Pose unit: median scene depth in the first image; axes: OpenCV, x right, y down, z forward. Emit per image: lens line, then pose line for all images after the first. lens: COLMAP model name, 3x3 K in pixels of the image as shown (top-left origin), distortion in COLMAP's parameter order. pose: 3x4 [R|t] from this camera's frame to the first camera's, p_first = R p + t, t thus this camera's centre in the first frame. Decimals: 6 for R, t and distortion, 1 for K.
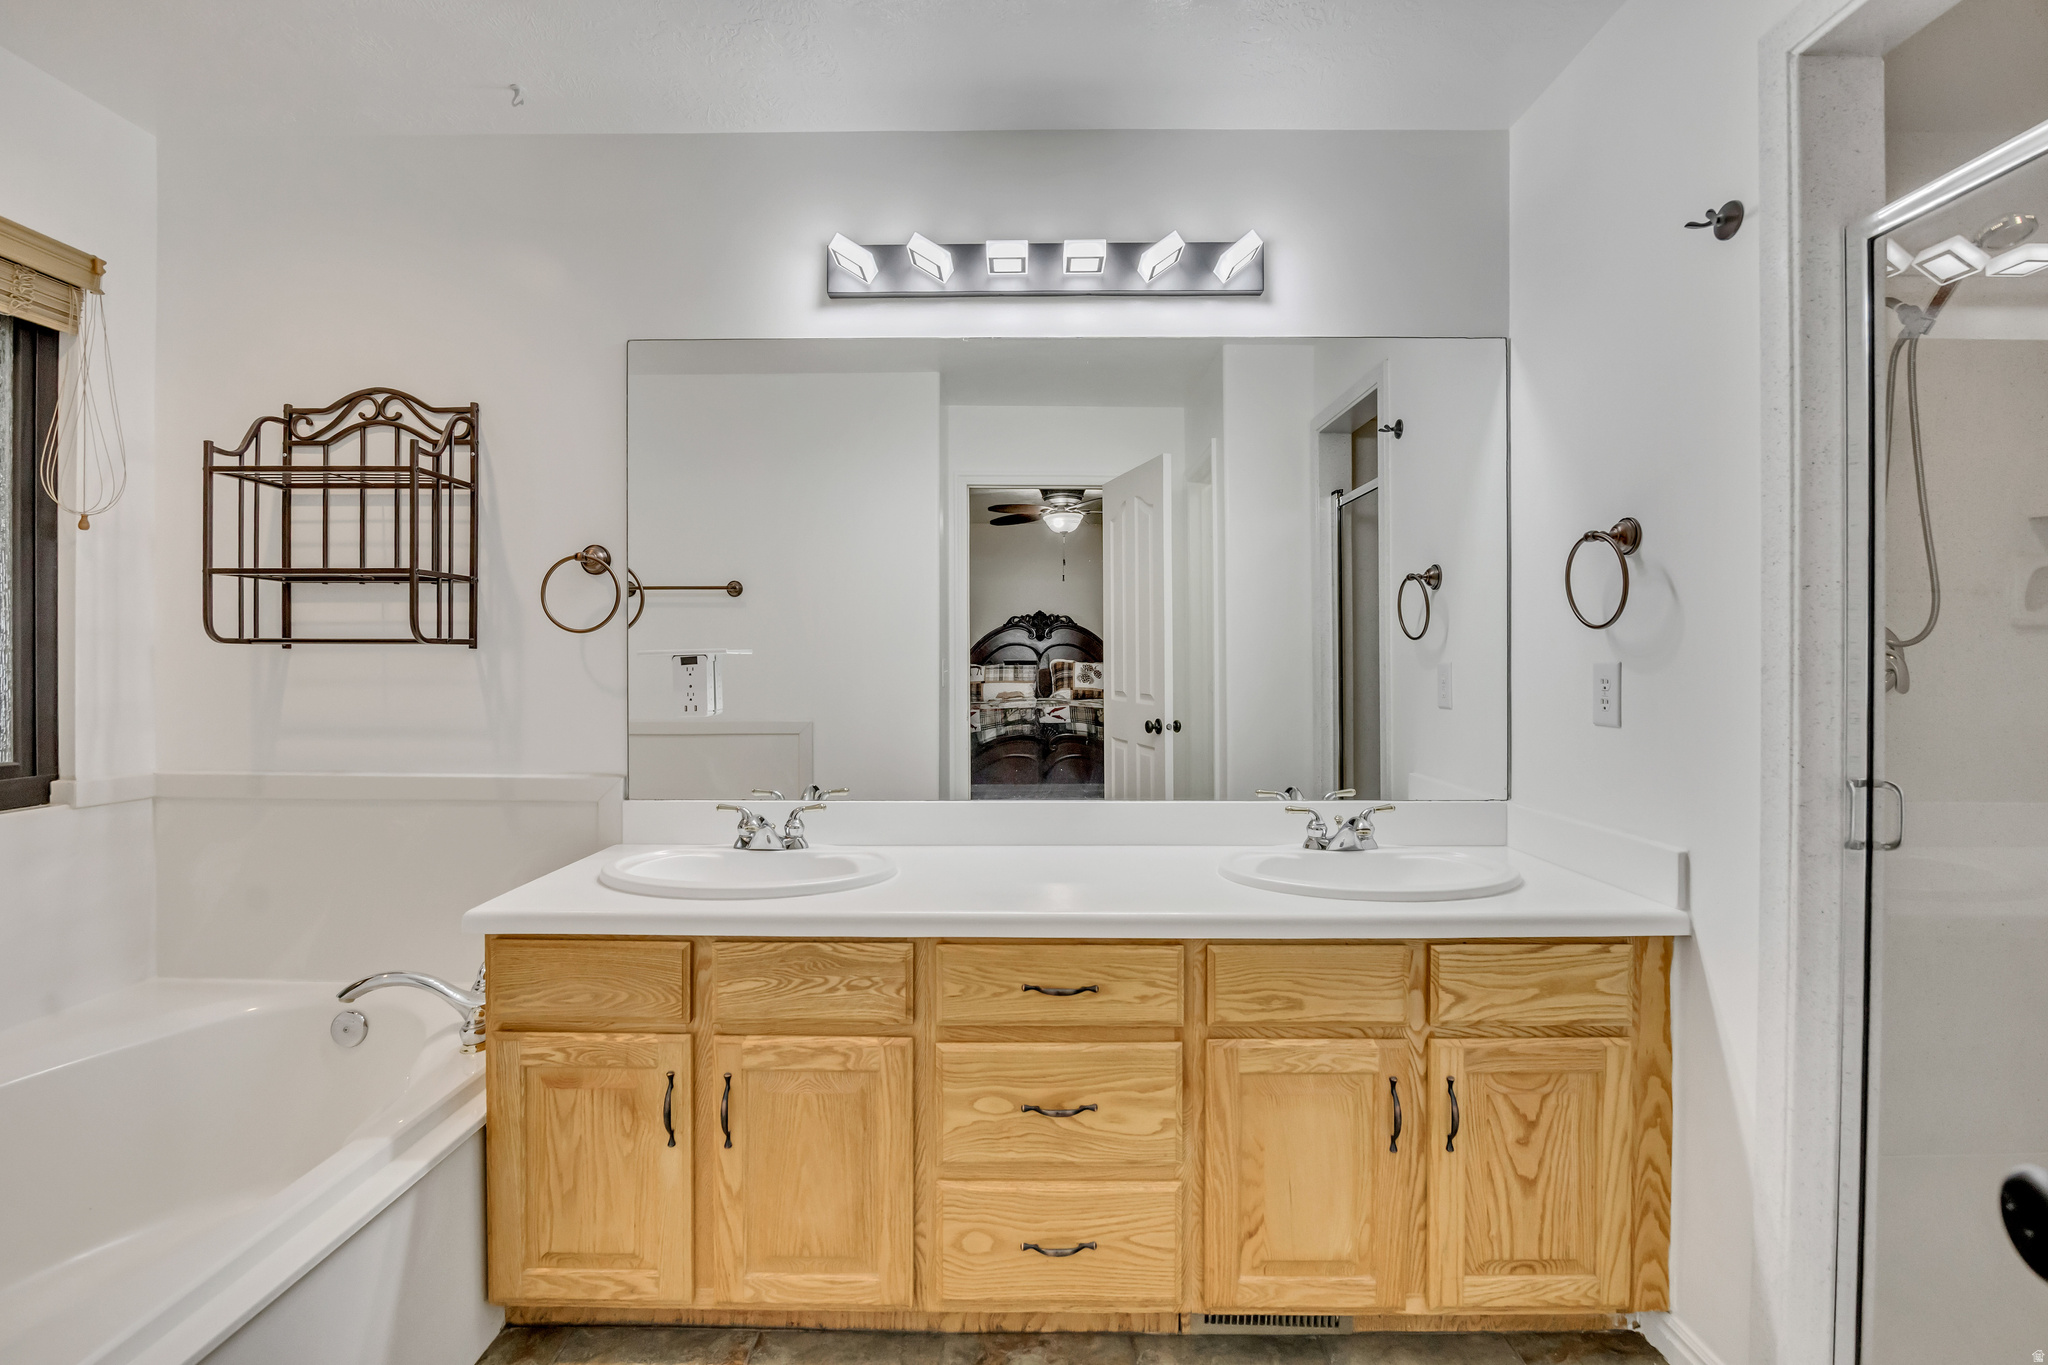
lens RADIAL K [[887.9, 0, 1017.5], [0, 887.9, 674.1], [0, 0, 1]] dist [-0.014299, -0.000456]
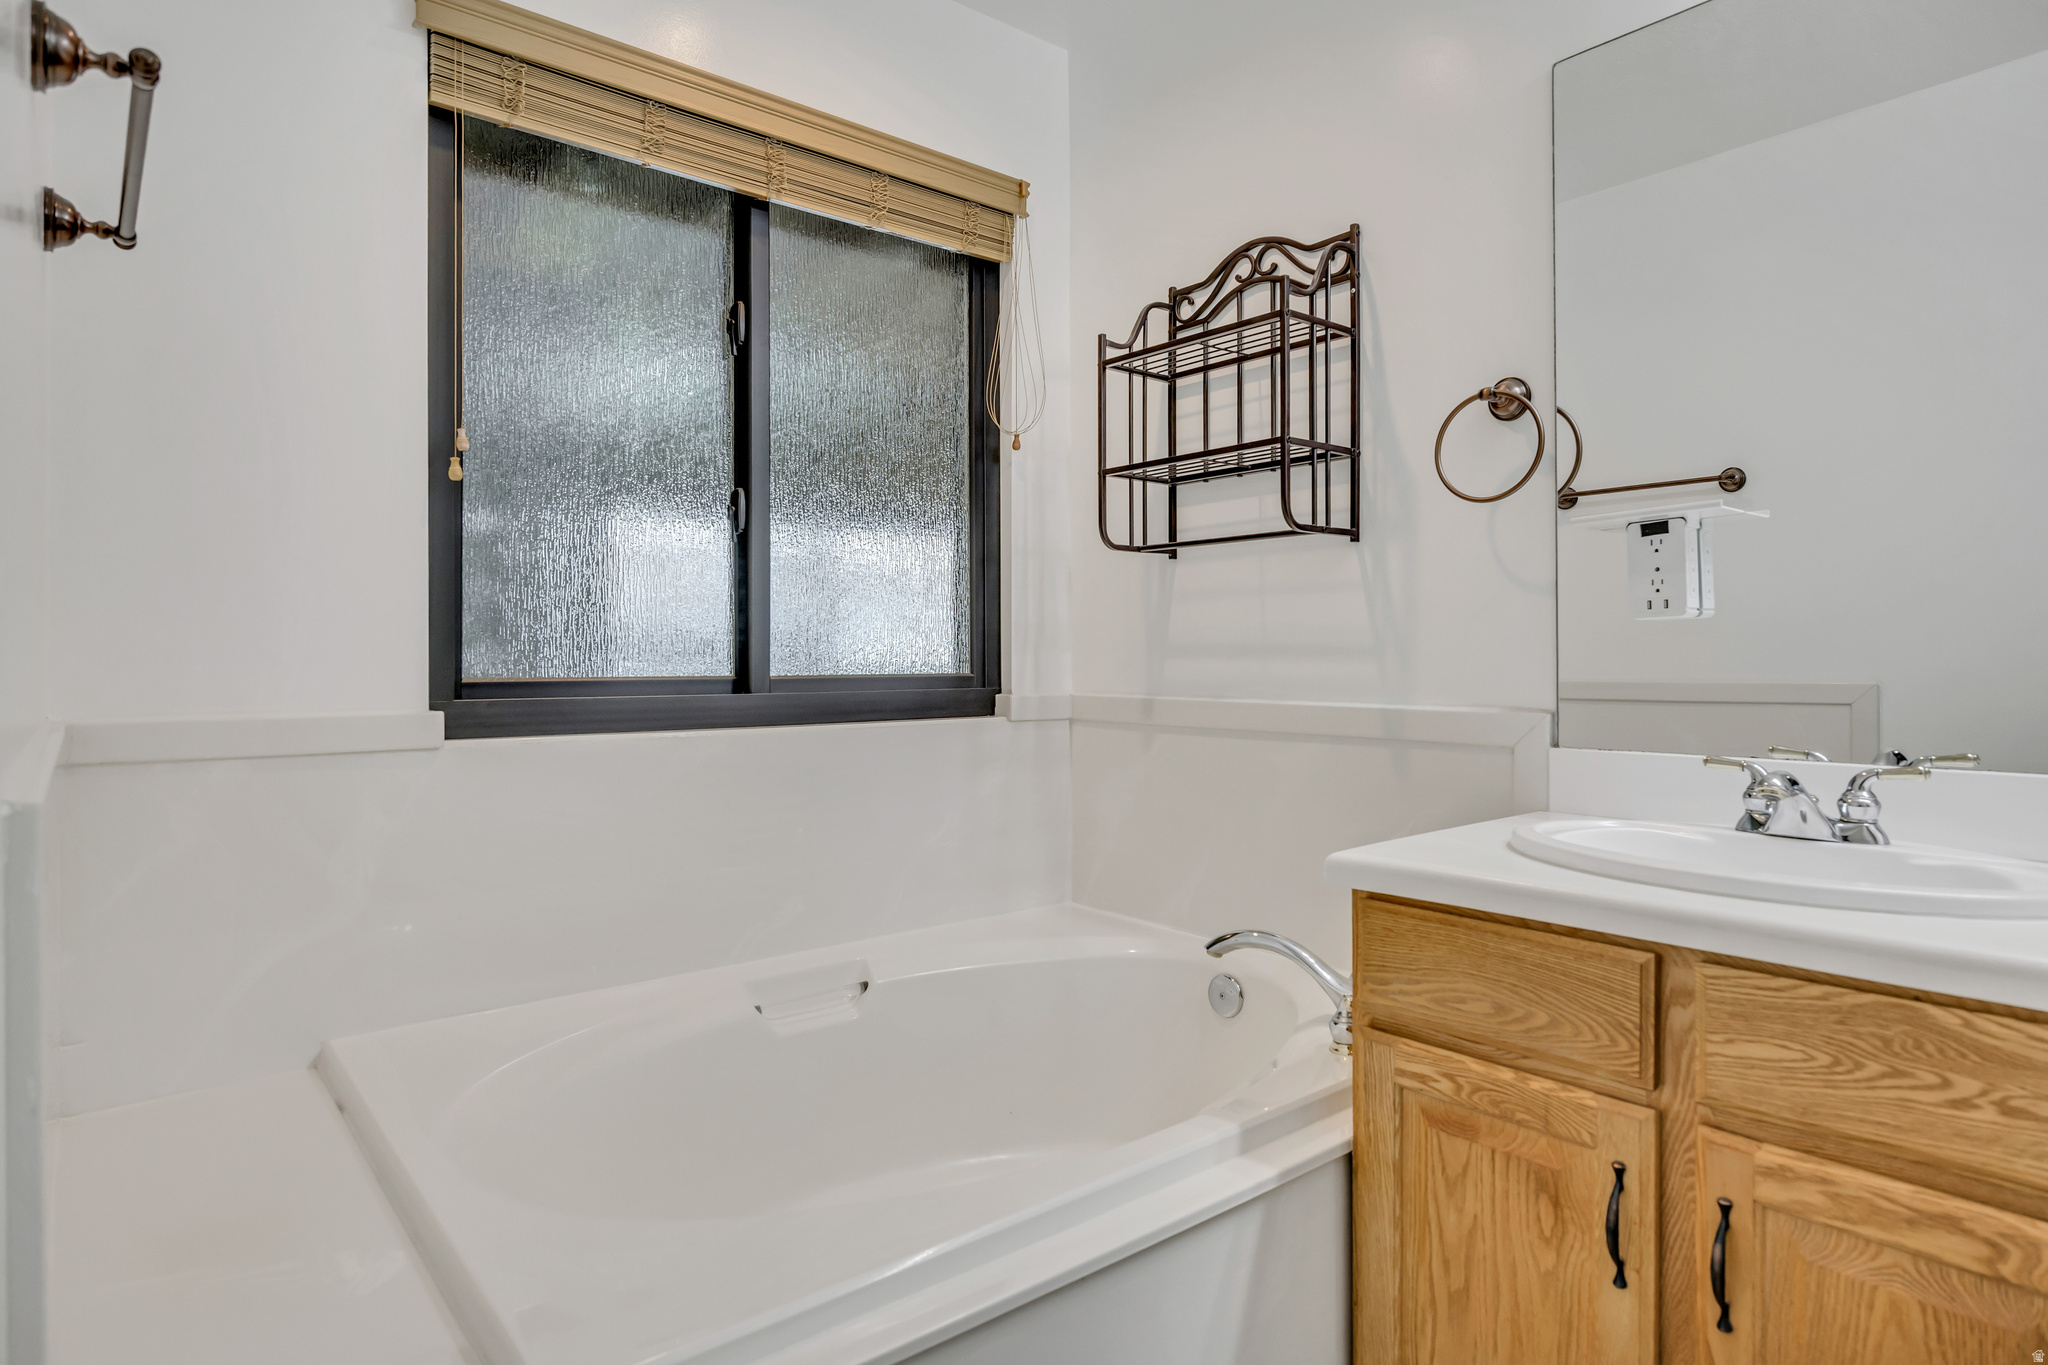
lens RADIAL K [[1132.1, 0, 1018.5], [0, 1132.1, 653.4], [0, 0, 1]] dist [-0.005291, -0.002510]
pose [[0.644167, -0.004311, -0.764873, -0.052285], [-0.000154, 0.999983, -0.005766, 0.085043], [0.764885, 0.003833, 0.644155, 0.149811]]
